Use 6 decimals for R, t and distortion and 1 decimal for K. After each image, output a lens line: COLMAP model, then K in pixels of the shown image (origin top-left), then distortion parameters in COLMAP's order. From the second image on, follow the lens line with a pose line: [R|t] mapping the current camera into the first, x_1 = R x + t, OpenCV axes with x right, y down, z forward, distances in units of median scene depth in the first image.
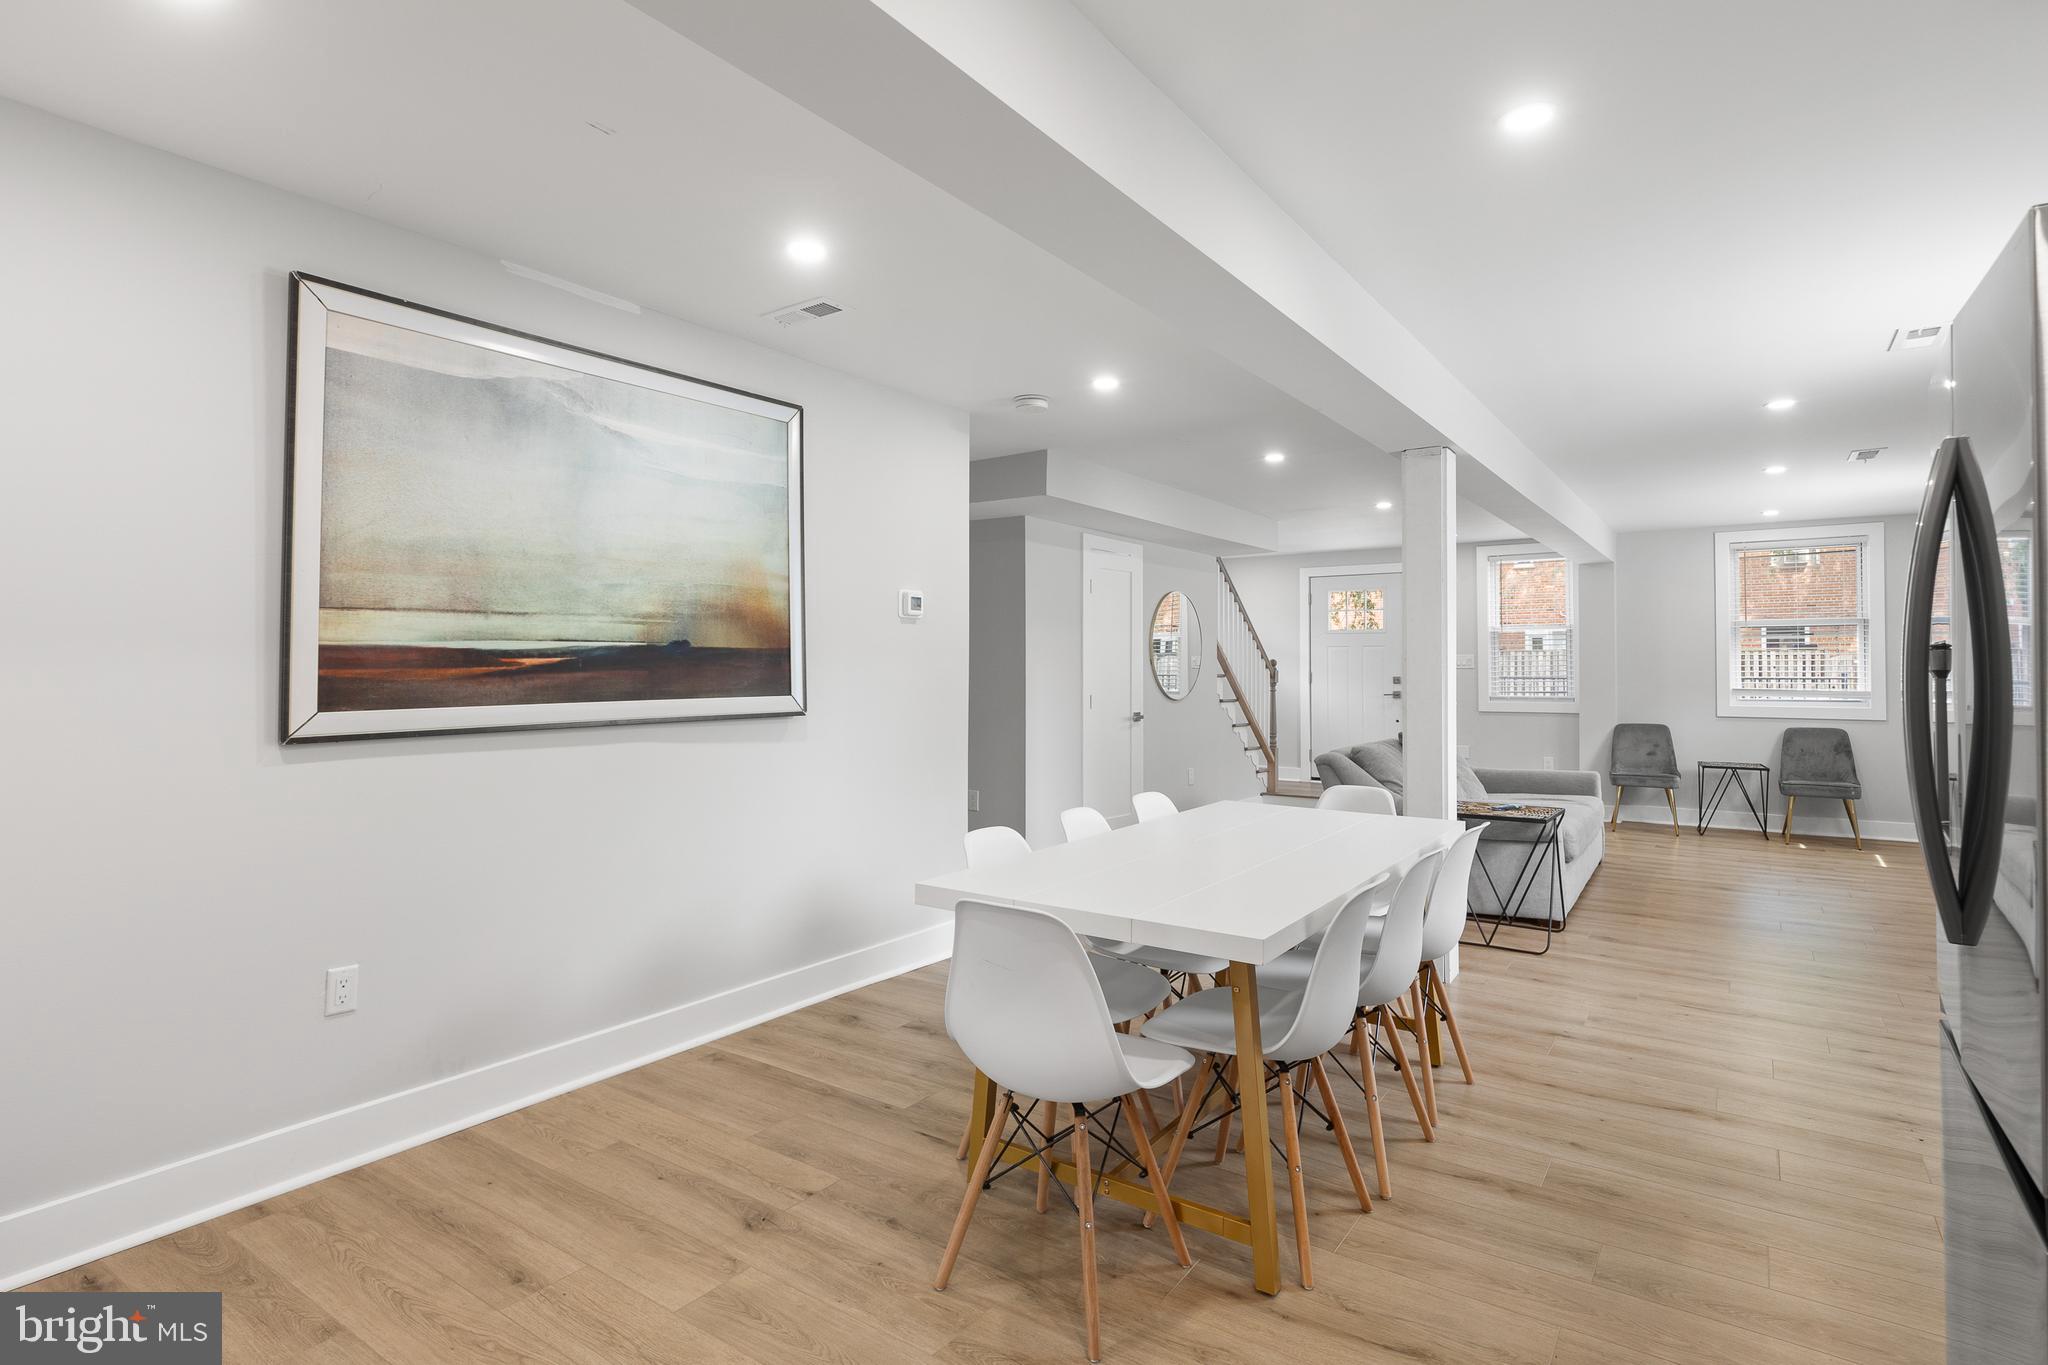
lens RADIAL K [[1069.3, 0, 1025.7], [0, 1069.3, 632.6], [0, 0, 1]] dist [0.046395, -0.000045]
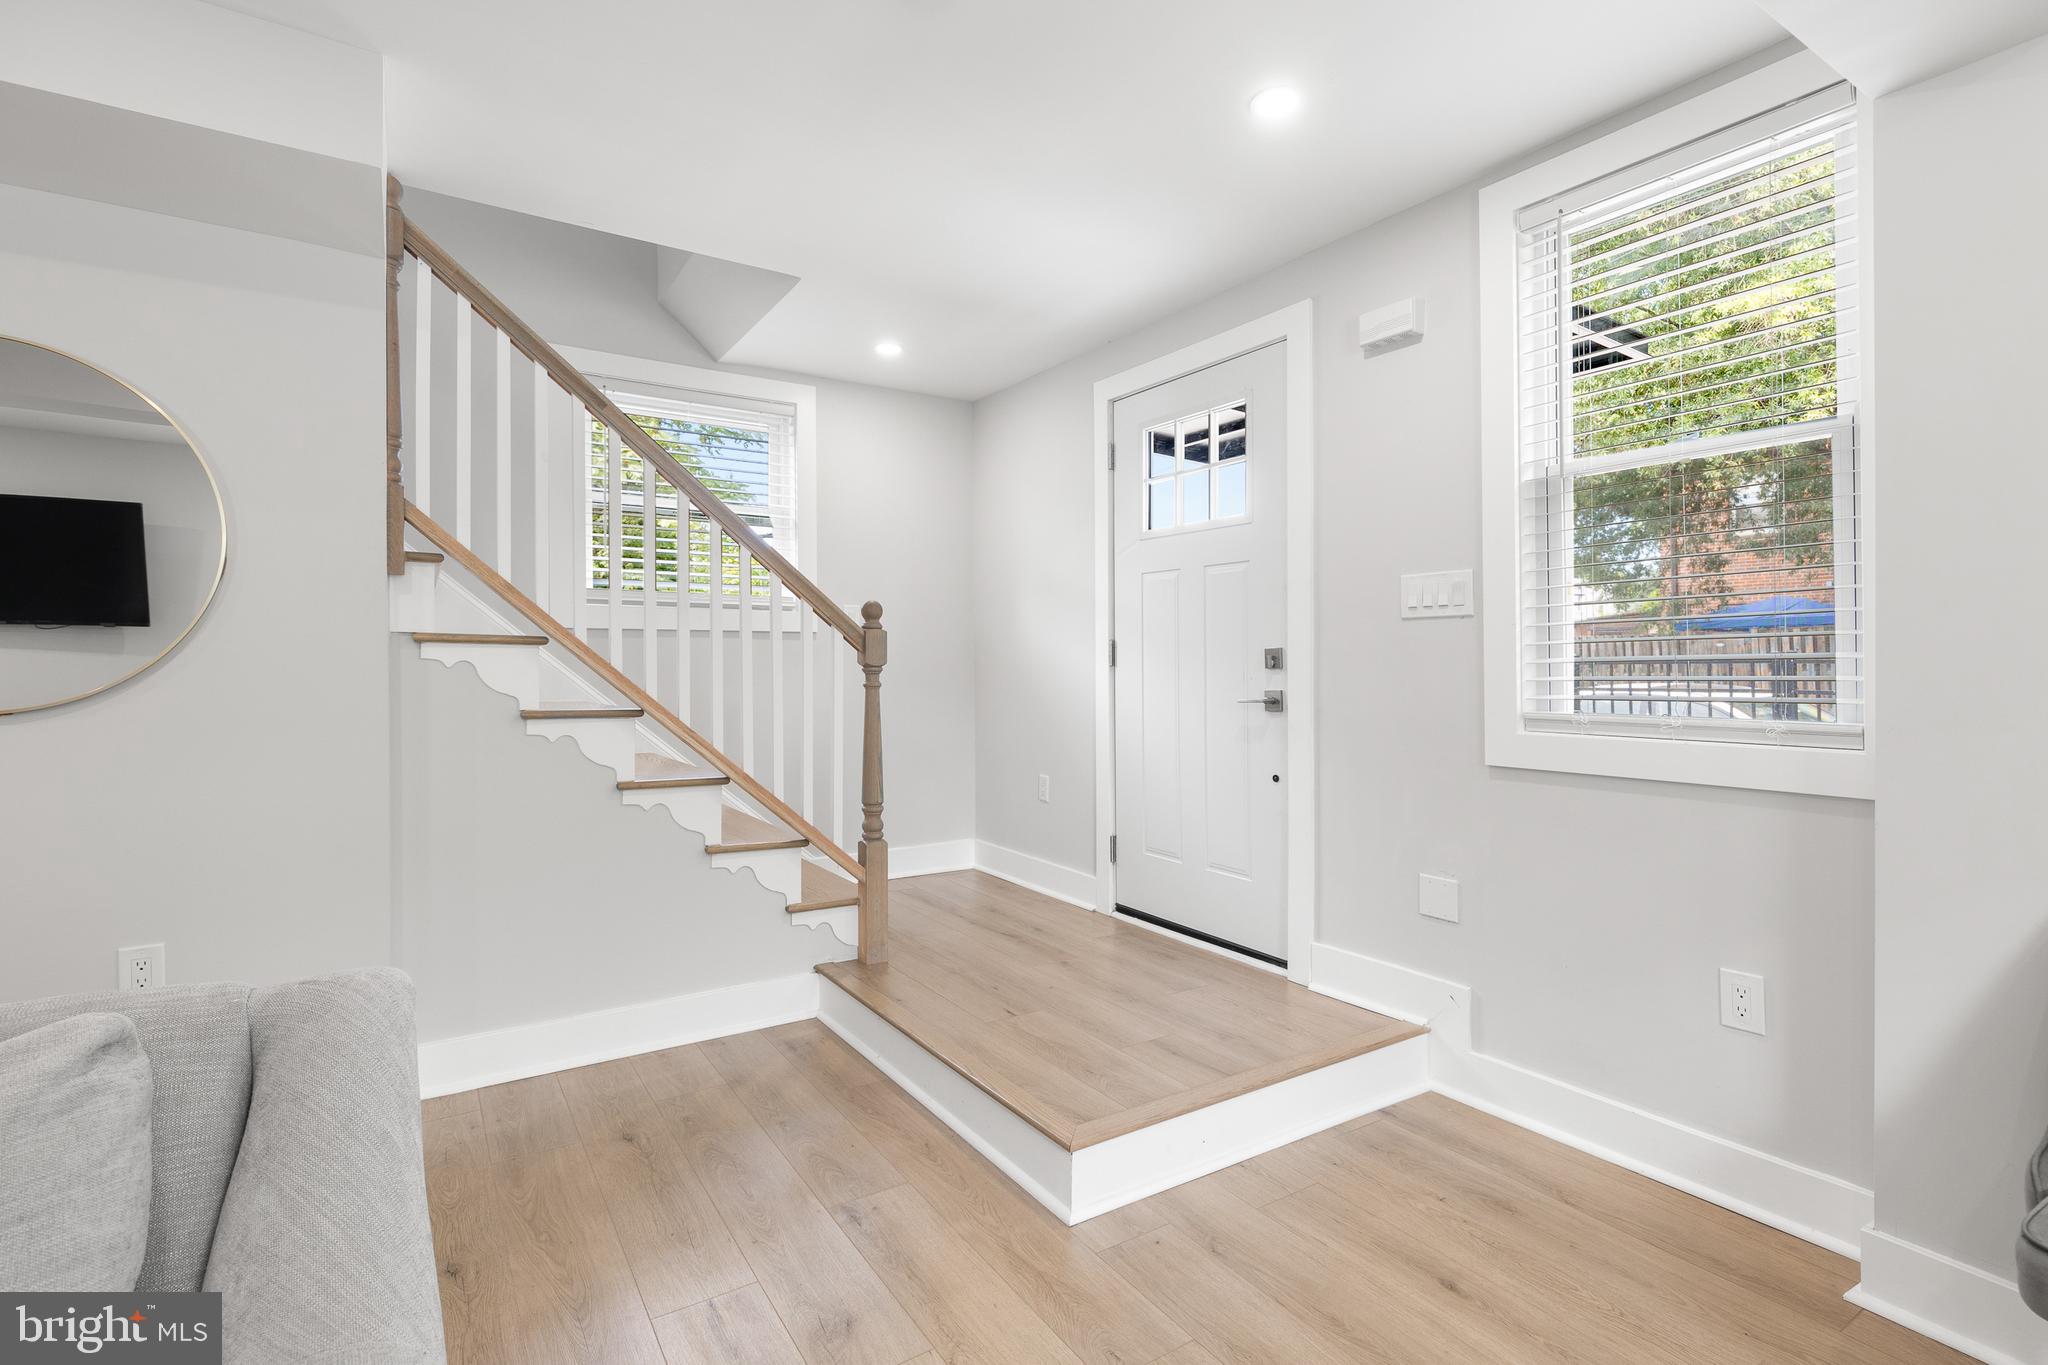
lens RADIAL K [[958.6, 0, 1022.8], [0, 958.6, 661.2], [0, 0, 1]] dist [-0.001173, -0.000212]
pose [[0.917623, 0.002999, -0.397441, 0.393002], [0.010271, 0.999459, 0.031256, 0.034506], [0.397319, -0.032763, 0.917095, 0.689991]]
